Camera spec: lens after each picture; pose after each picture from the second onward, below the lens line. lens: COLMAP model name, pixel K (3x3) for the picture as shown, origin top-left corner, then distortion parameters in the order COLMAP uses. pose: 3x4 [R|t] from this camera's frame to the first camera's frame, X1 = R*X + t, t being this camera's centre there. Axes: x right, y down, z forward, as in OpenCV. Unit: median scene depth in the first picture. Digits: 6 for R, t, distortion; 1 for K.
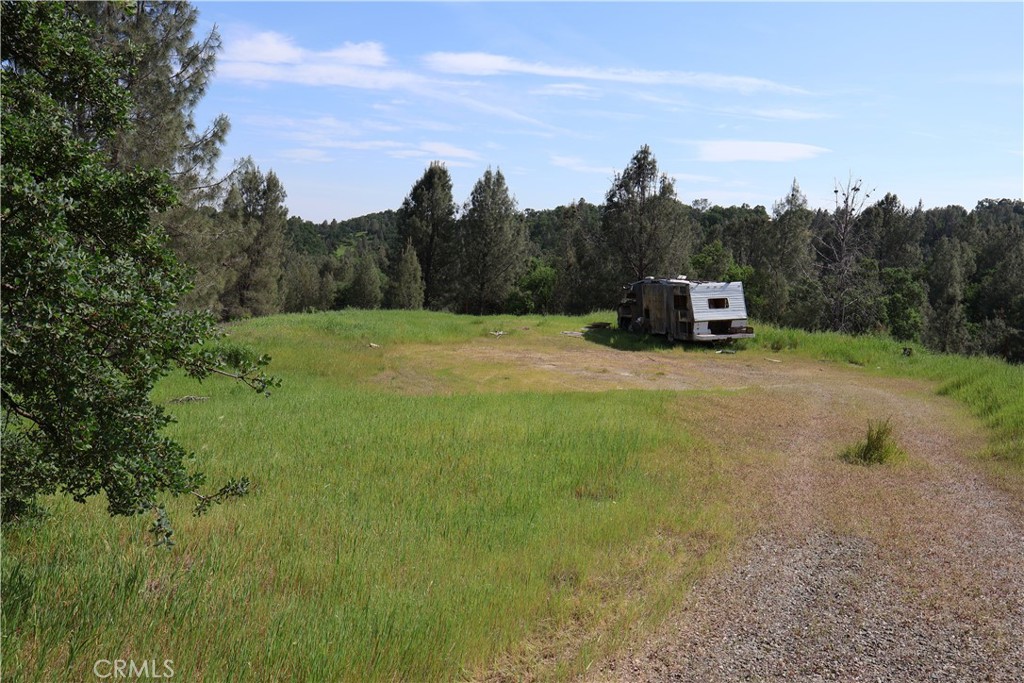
lens RADIAL K [[817.8, 0, 512.0], [0, 817.8, 341.5], [0, 0, 1]] dist [-0.004428, -0.005525]
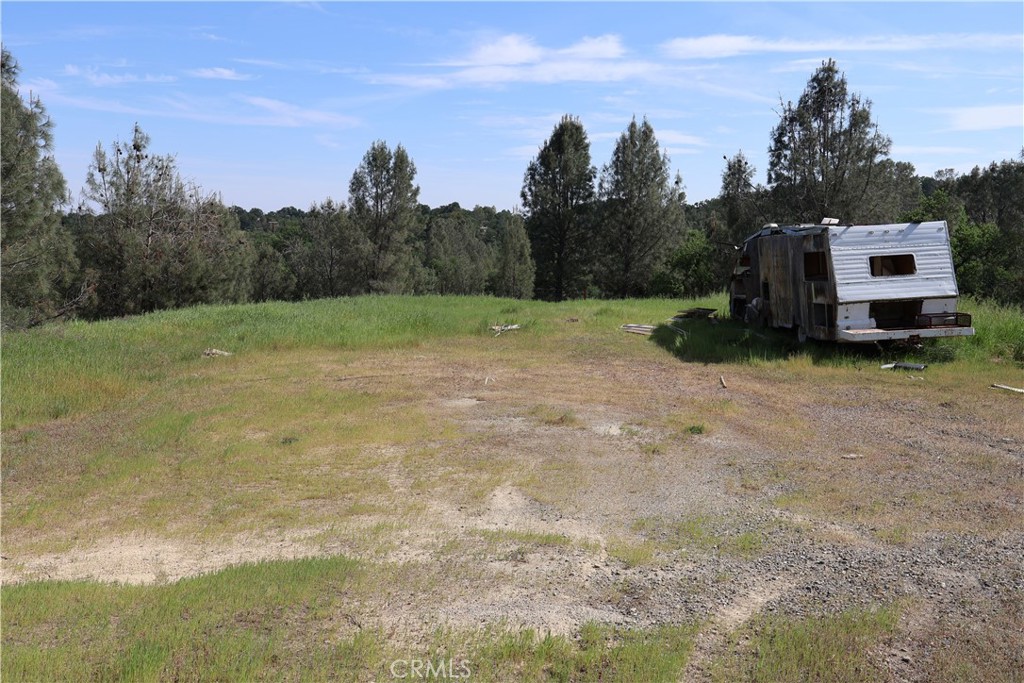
lens RADIAL K [[817.8, 0, 512.0], [0, 817.8, 341.5], [0, 0, 1]] dist [-0.004428, -0.005525]
pose [[0.965332, -0.002688, -0.261012, 0.133386], [0.005663, 0.999927, 0.010646, -0.006325], [0.260964, -0.011755, 0.965277, 0.390569]]
